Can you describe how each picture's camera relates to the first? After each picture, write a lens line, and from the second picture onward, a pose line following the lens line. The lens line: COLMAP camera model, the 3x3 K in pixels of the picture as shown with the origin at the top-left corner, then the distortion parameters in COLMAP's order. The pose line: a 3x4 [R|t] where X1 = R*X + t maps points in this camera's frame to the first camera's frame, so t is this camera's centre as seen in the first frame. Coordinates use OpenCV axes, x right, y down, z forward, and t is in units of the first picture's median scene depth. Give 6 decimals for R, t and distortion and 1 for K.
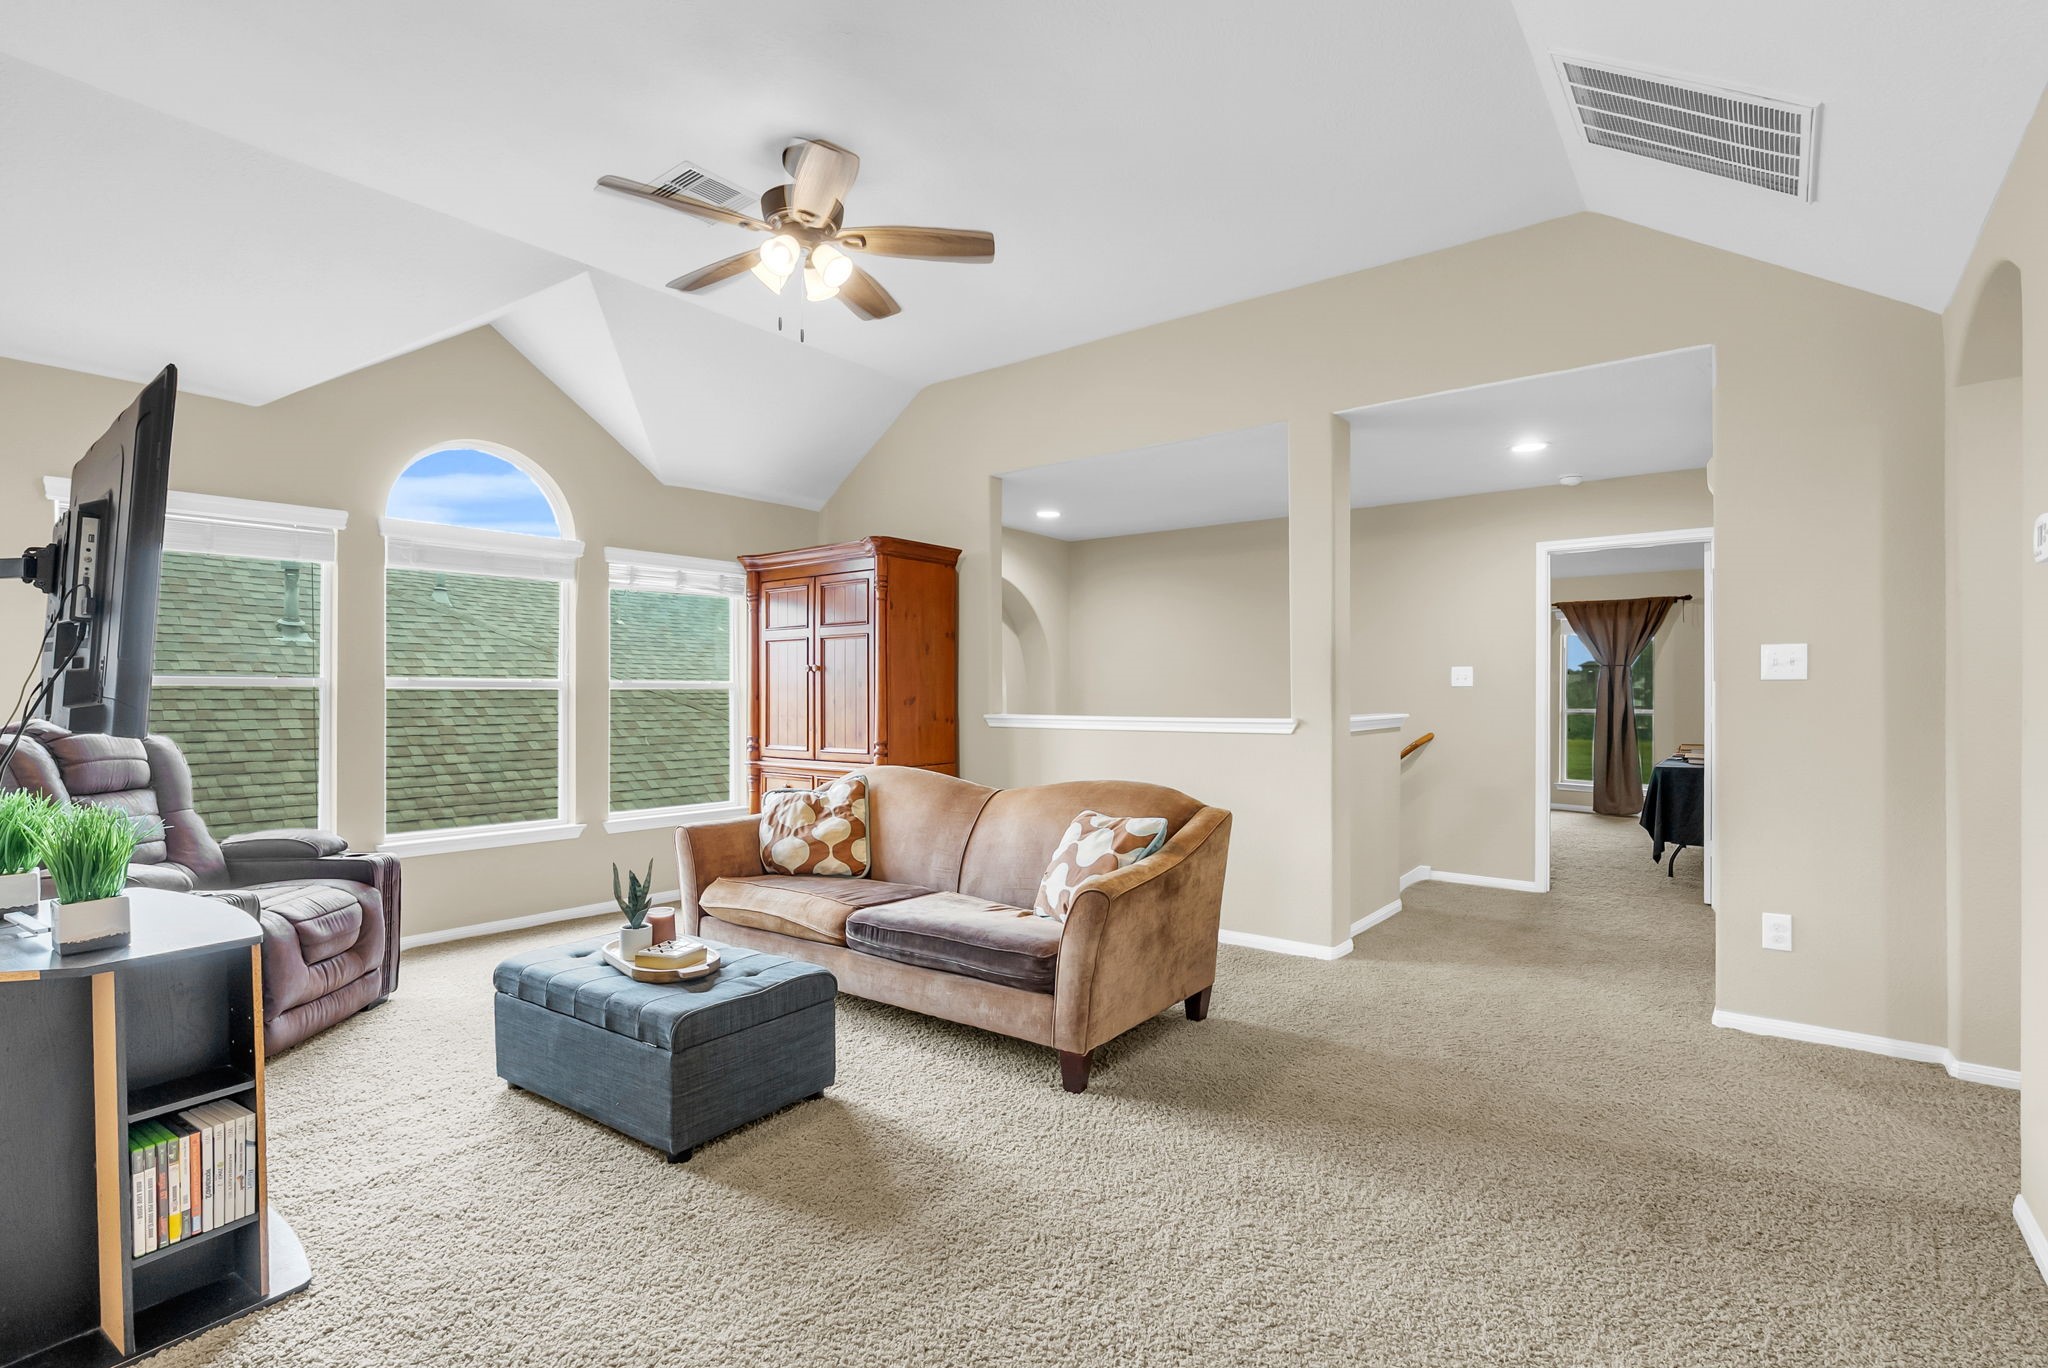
lens RADIAL K [[999.7, 0, 1057.4], [0, 999.7, 705.0], [0, 0, 1]] dist [-0.001629, 0.000334]
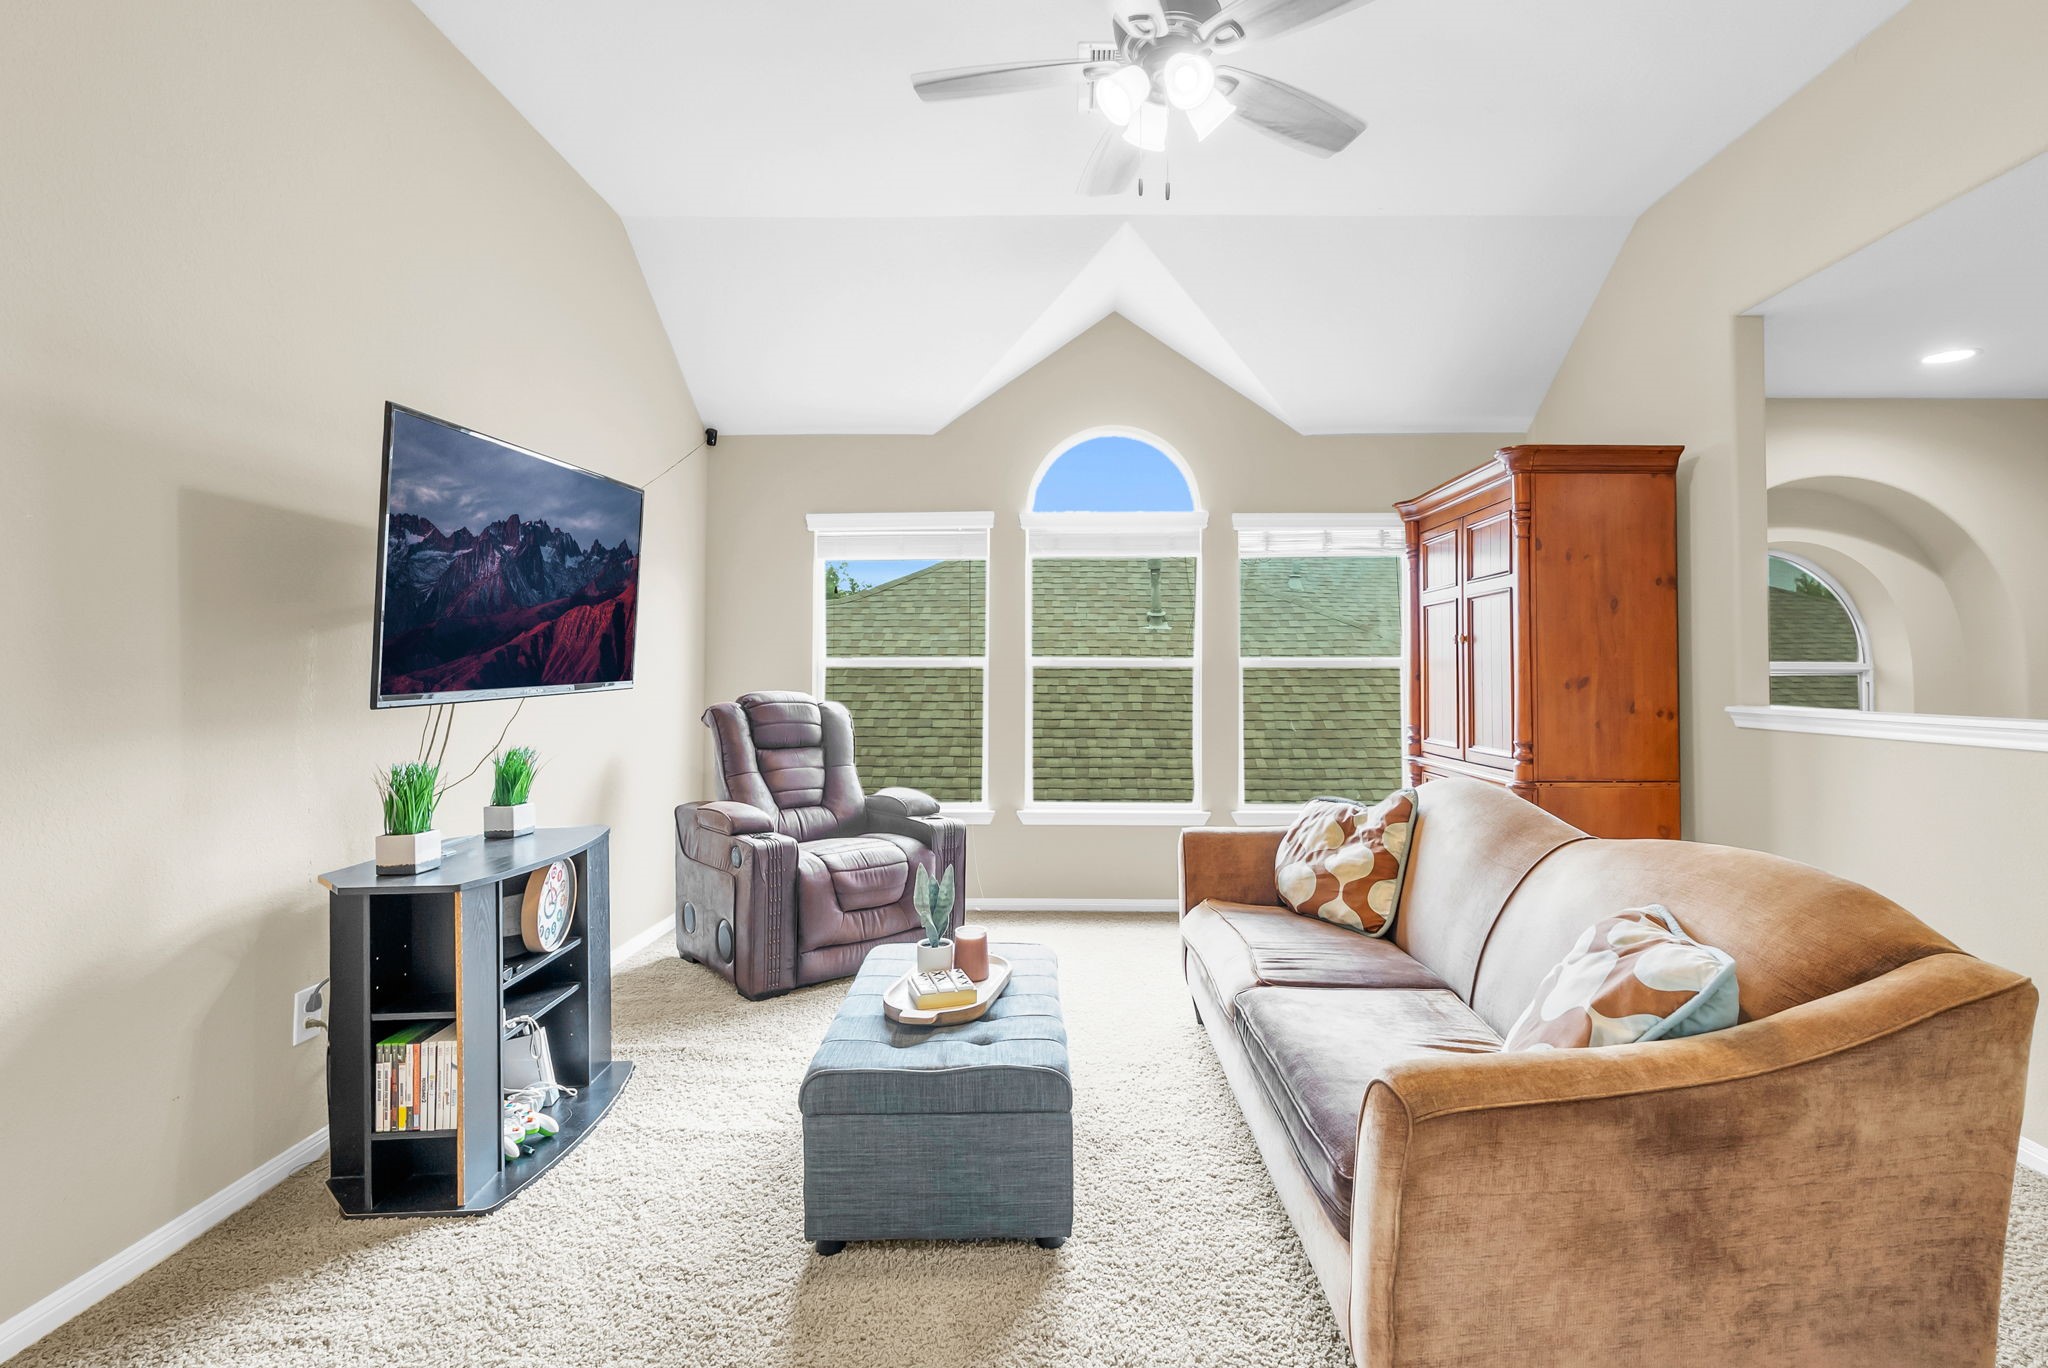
lens RADIAL K [[980.4, 0, 1033.4], [0, 980.4, 656.5], [0, 0, 1]] dist [-0.006113, 0.000530]
pose [[0.574938, -0.013924, -0.818078, 0.219188], [-0.009080, 0.999685, -0.023396, -0.004023], [0.818147, 0.020879, 0.574631, 0.397150]]
